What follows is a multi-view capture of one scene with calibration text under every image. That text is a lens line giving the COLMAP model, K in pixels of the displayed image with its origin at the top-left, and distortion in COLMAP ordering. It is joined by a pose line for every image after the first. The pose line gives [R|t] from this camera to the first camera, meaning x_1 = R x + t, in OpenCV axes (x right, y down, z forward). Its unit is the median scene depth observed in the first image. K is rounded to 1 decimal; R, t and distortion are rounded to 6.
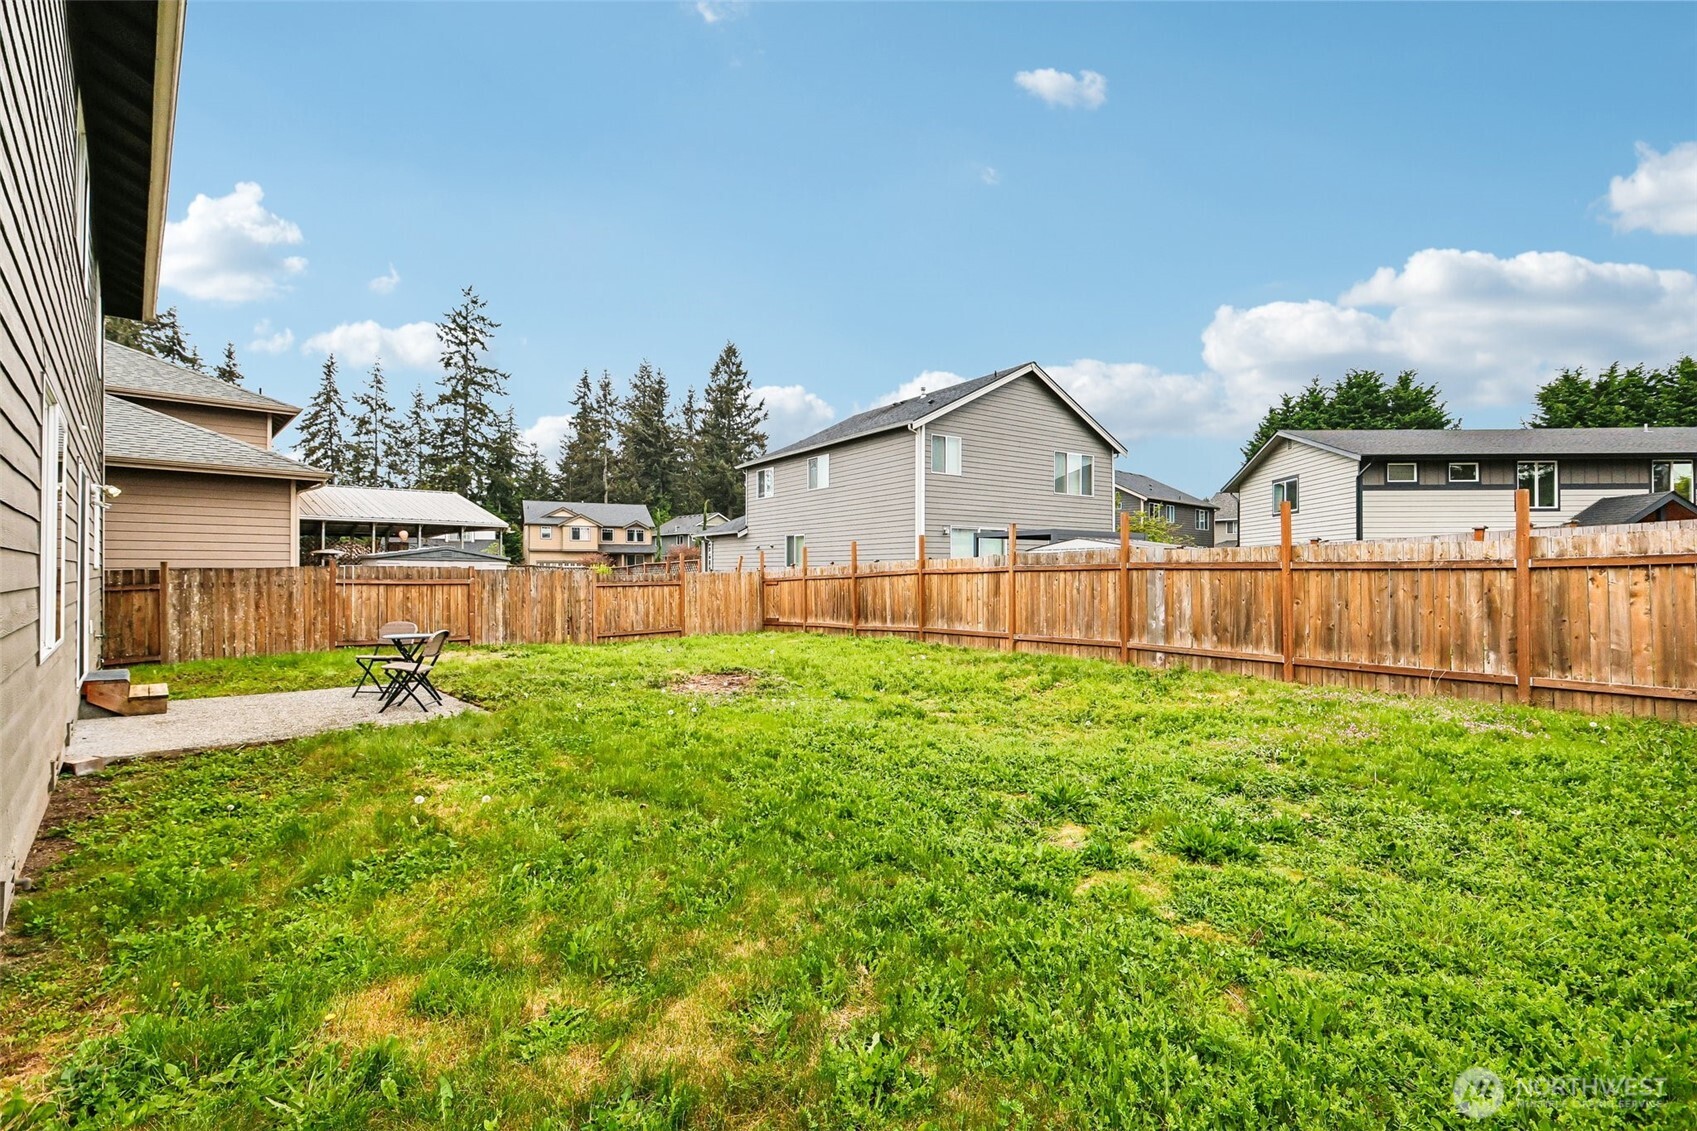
lens RADIAL K [[757.1, 0, 852.9], [0, 757.1, 567.1], [0, 0, 1]] dist [0.020205, 0.000655]
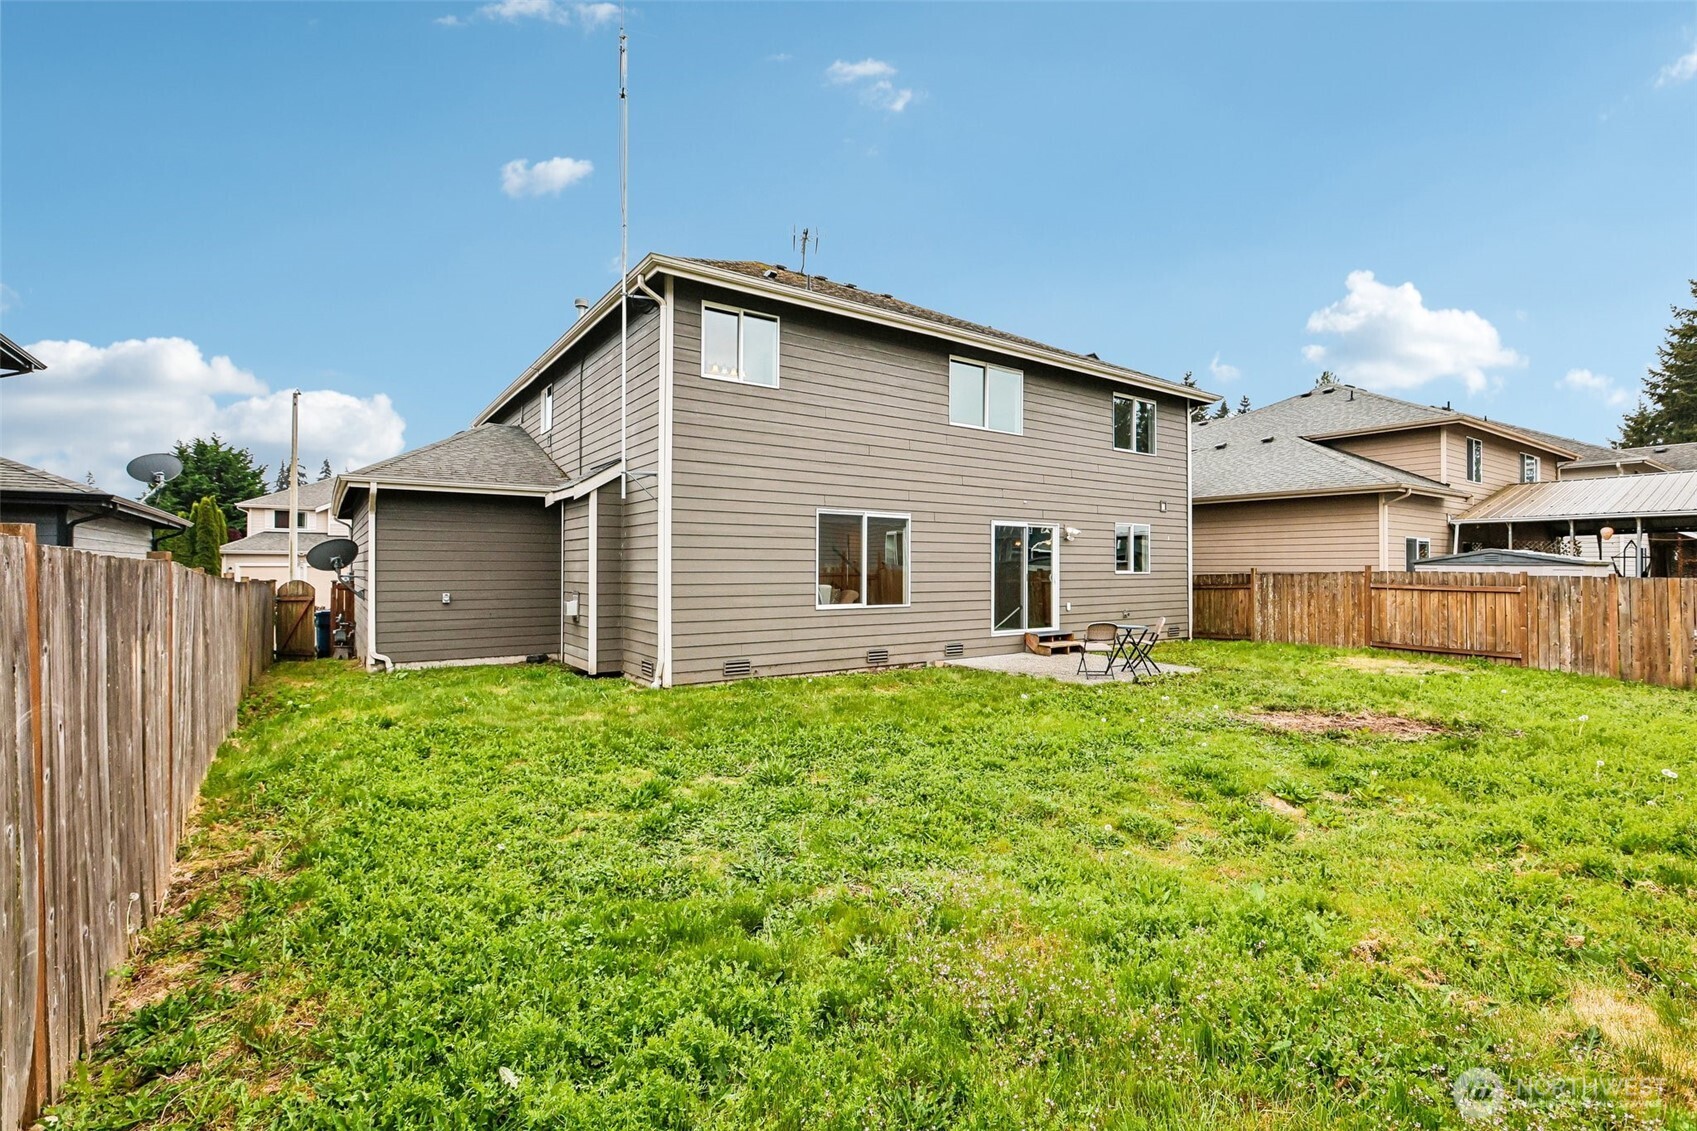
lens RADIAL K [[757.1, 0, 855.0], [0, 757.1, 570.1], [0, 0, 1]] dist [0.020205, 0.000655]
pose [[-0.125404, 0.003574, -0.992099, 0.474047], [0.002746, 0.999991, 0.003256, -0.008328], [0.992102, -0.002316, -0.125413, 0.406568]]
